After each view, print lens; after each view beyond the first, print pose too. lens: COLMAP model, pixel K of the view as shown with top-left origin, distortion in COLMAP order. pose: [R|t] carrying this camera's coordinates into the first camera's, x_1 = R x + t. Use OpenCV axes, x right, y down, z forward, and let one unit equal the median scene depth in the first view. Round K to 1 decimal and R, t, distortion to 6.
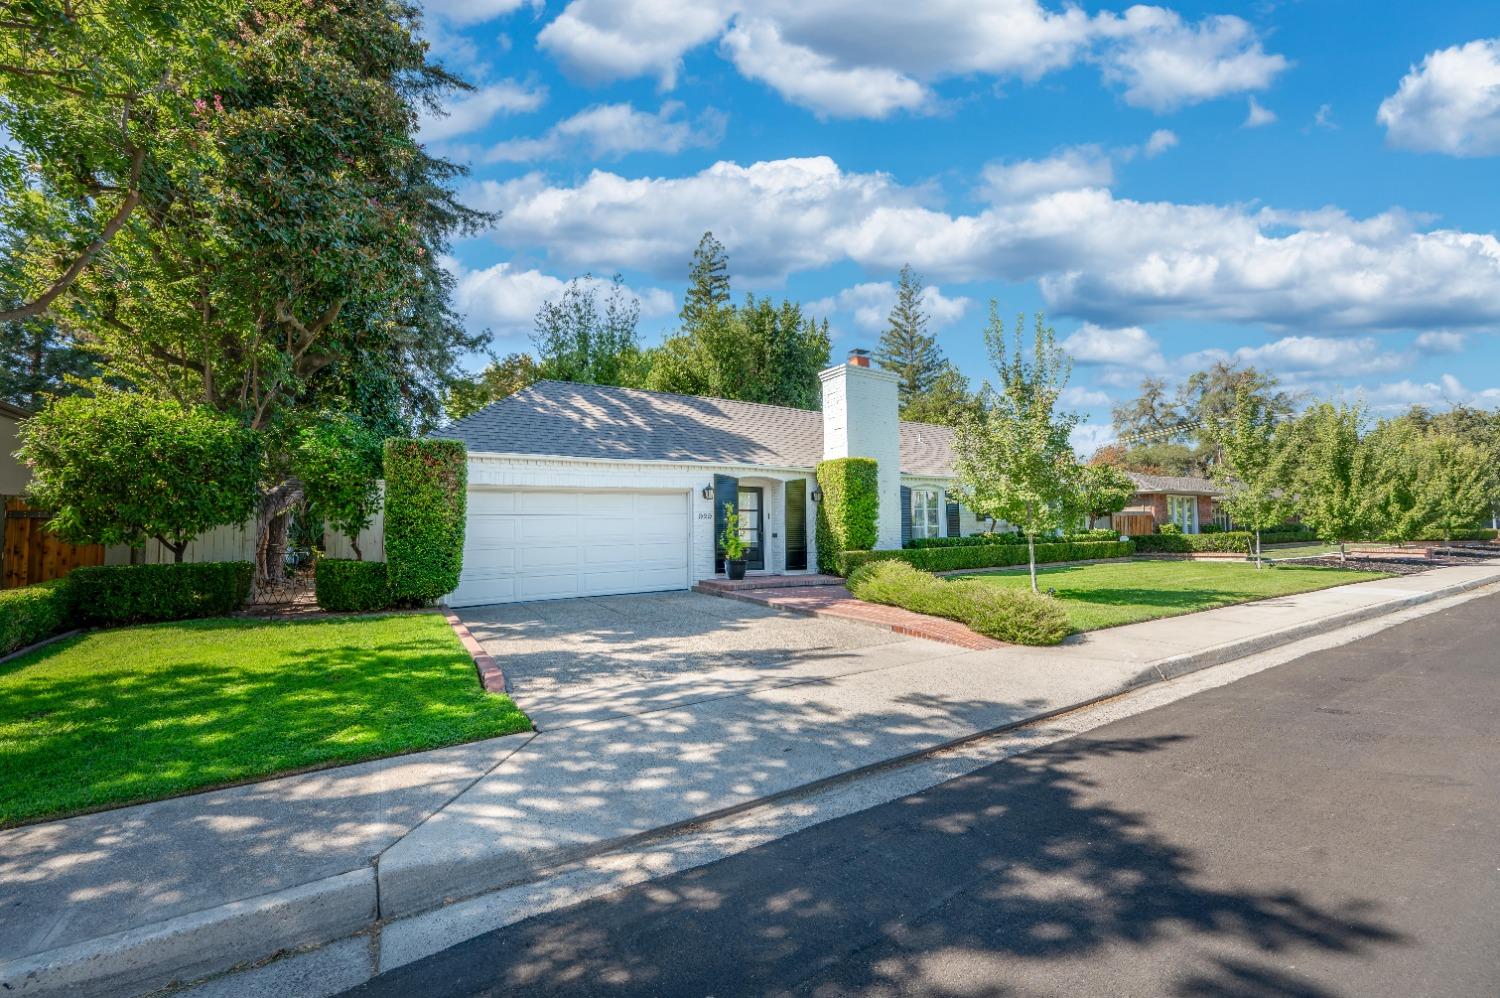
lens RADIAL K [[593.7, 0, 750.0], [0, 593.7, 499.0], [0, 0, 1]] dist [0.001522, 0.000273]
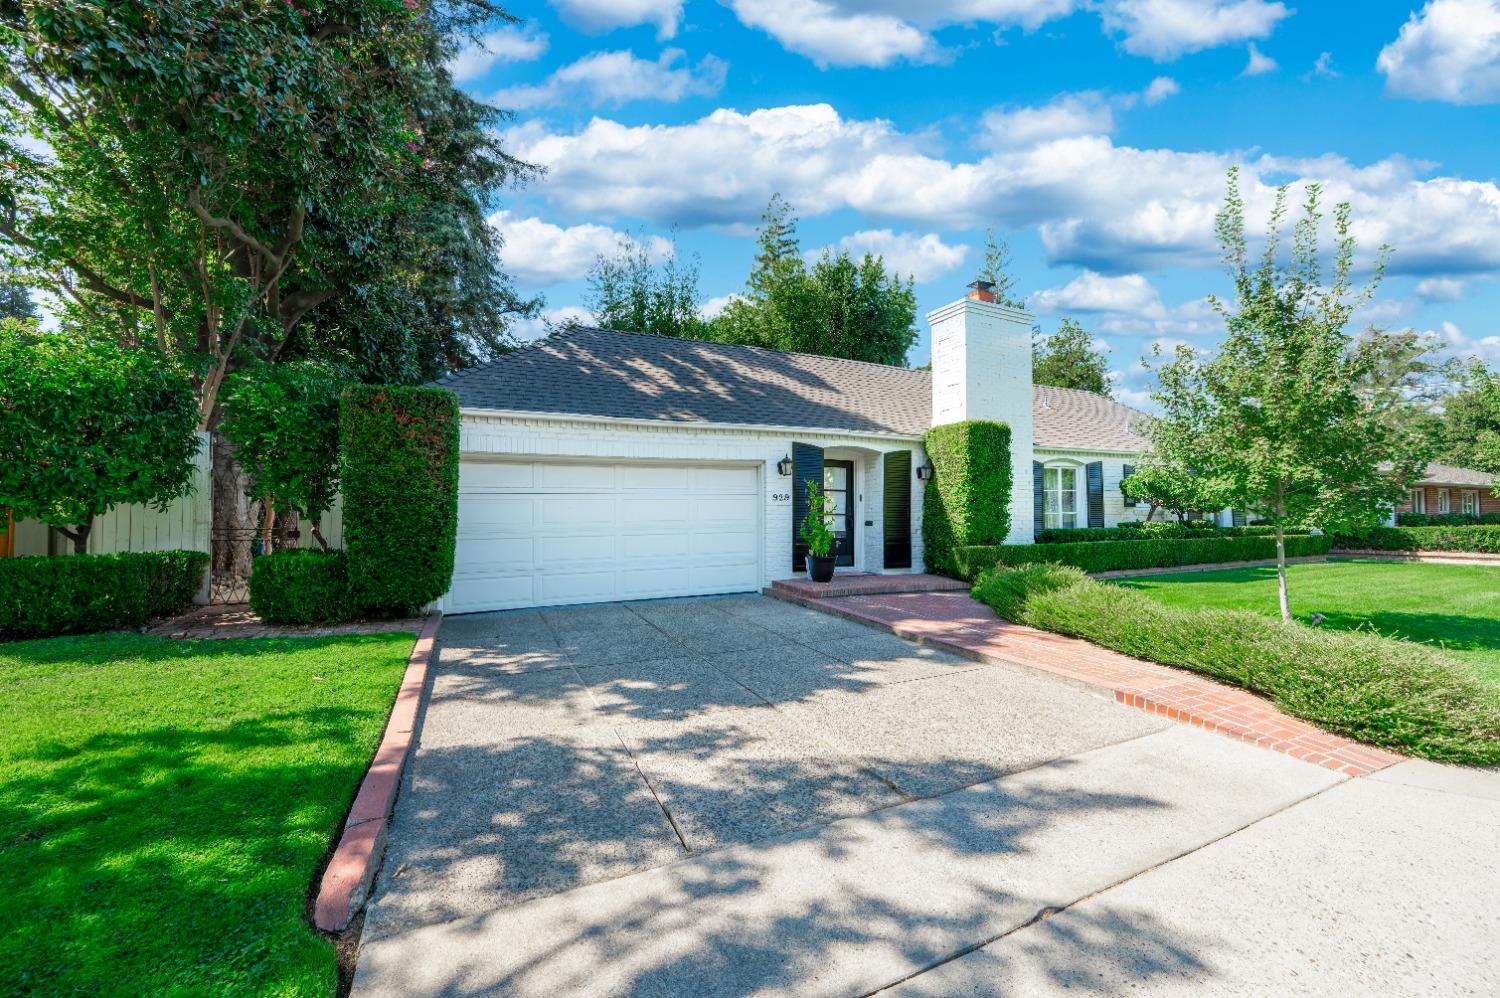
lens RADIAL K [[593.7, 0, 750.0], [0, 593.7, 499.0], [0, 0, 1]] dist [0.001522, 0.000273]
pose [[0.994176, 0.009351, -0.107362, -0.029672], [-0.005874, 0.999449, 0.032653, 0.005586], [0.107609, -0.031832, 0.993684, 0.212280]]
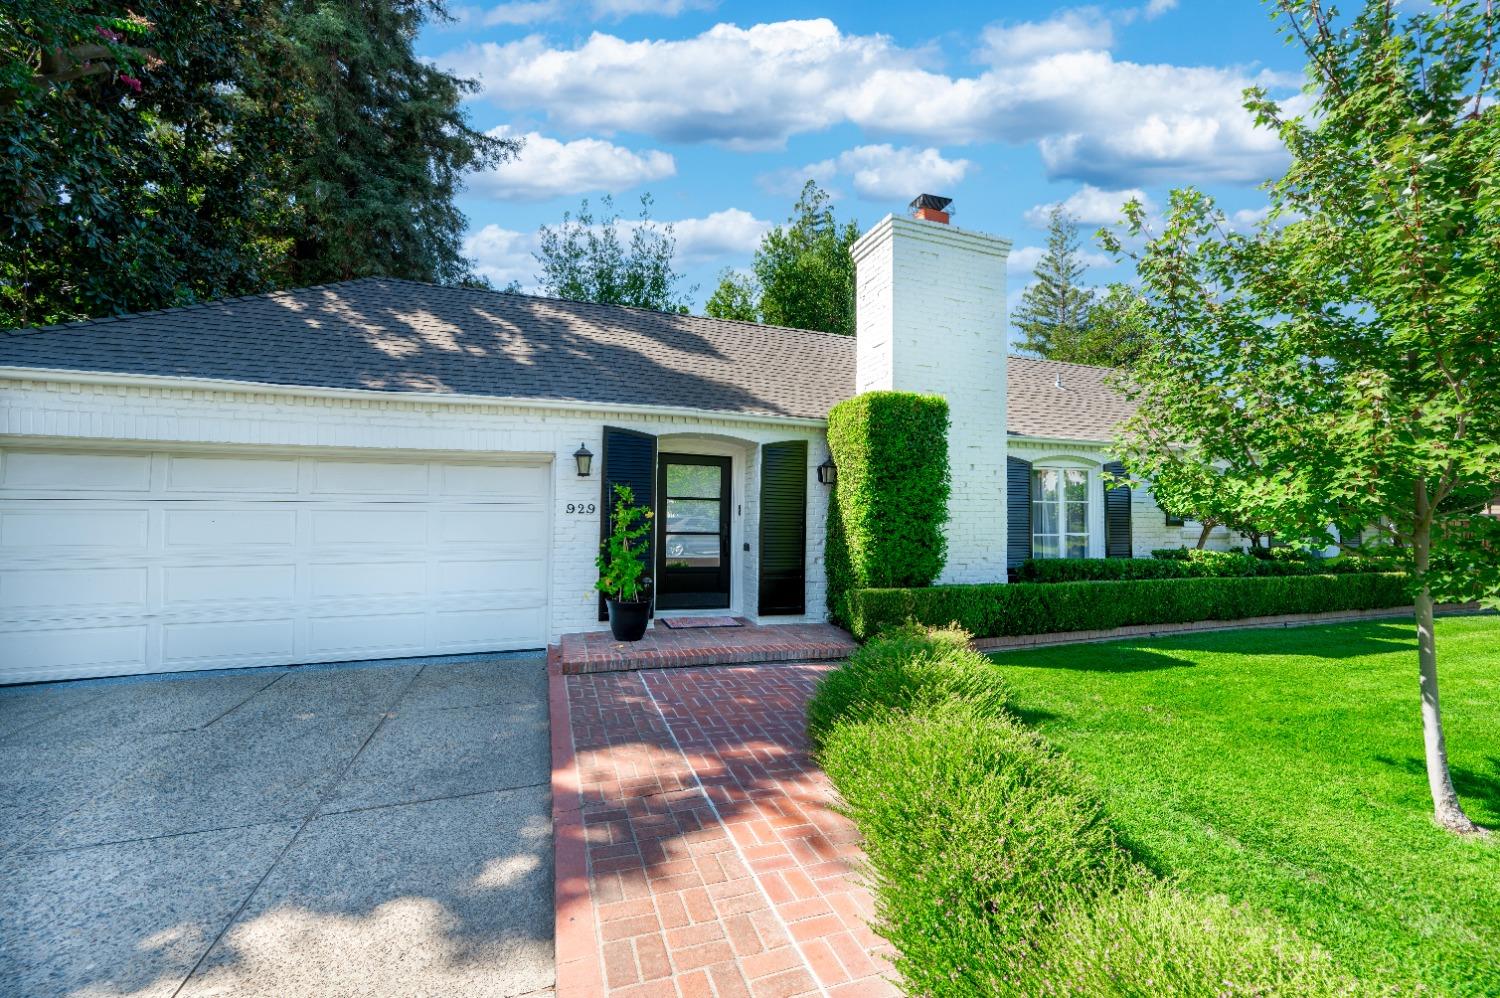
lens RADIAL K [[595.3, 0, 750.0], [0, 595.3, 499.0], [0, 0, 1]] dist [0.000940, 0.000186]
pose [[0.976054, 0.016496, -0.216902, 0.159506], [-0.012366, 0.999716, 0.020383, 0.007618], [0.217177, -0.017213, 0.975980, 0.480823]]
